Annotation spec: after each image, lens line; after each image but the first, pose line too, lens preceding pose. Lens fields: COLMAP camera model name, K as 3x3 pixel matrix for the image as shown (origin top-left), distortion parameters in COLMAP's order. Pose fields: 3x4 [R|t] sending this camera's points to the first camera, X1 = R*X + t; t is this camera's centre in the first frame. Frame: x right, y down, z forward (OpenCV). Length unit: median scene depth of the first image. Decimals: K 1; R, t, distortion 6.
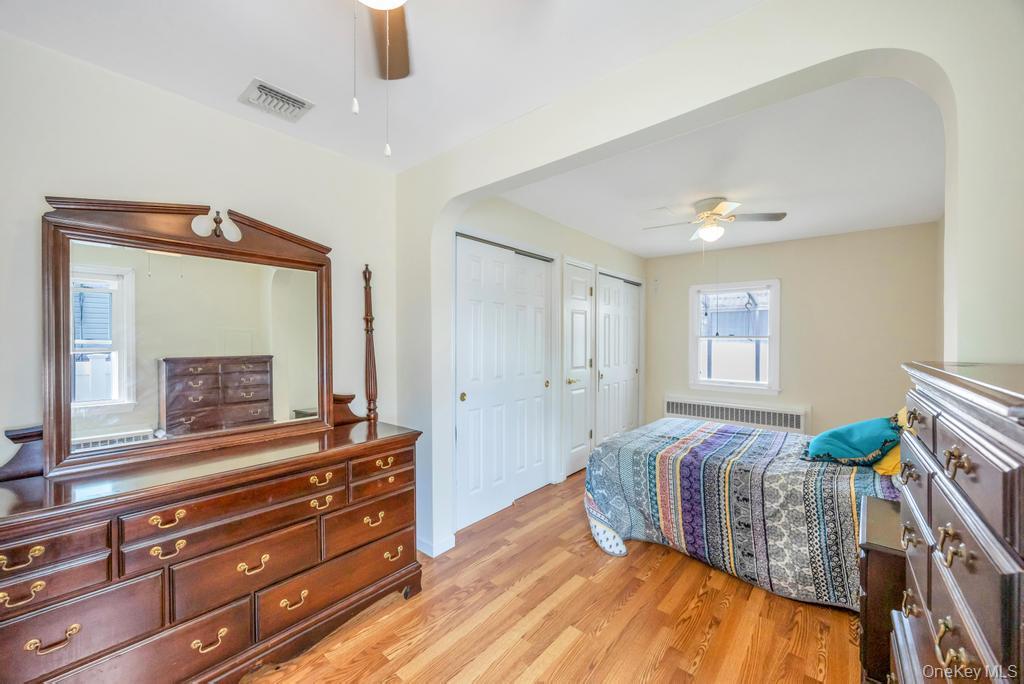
lens RADIAL K [[390.8, 0, 515.9], [0, 390.8, 342.5], [0, 0, 1]] dist [-0.002370, -0.000108]
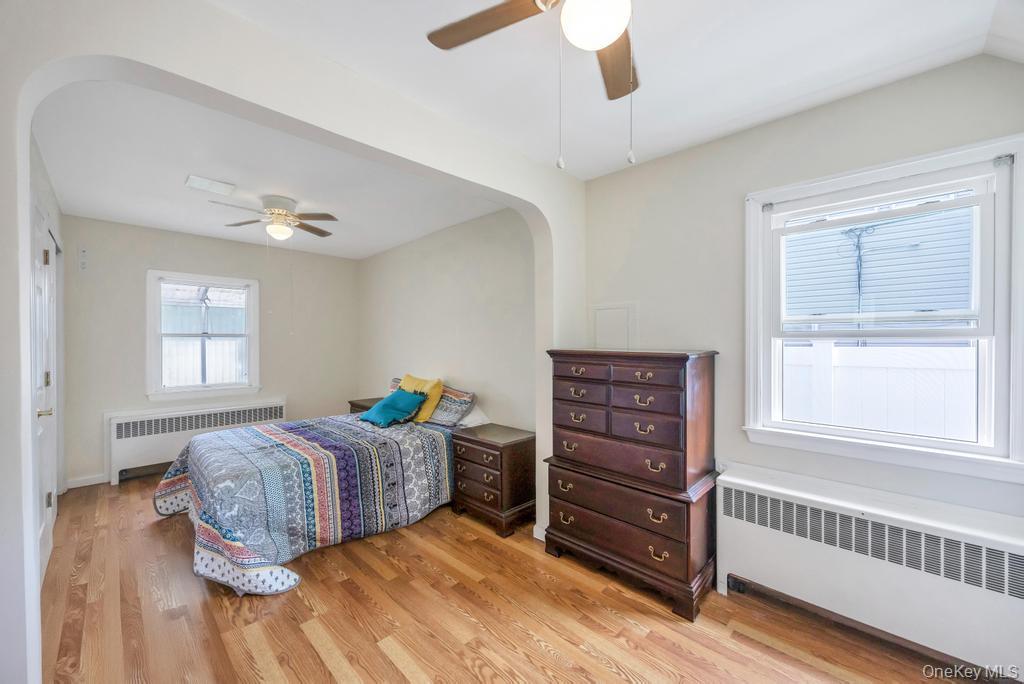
lens RADIAL K [[390.8, 0, 515.9], [0, 390.8, 339.7], [0, 0, 1]] dist [-0.002370, -0.000108]
pose [[0.076428, -0.005182, 0.997062, -0.612001], [0.007608, 0.999960, 0.004614, -0.007314], [-0.997046, 0.007233, 0.076464, 0.467105]]
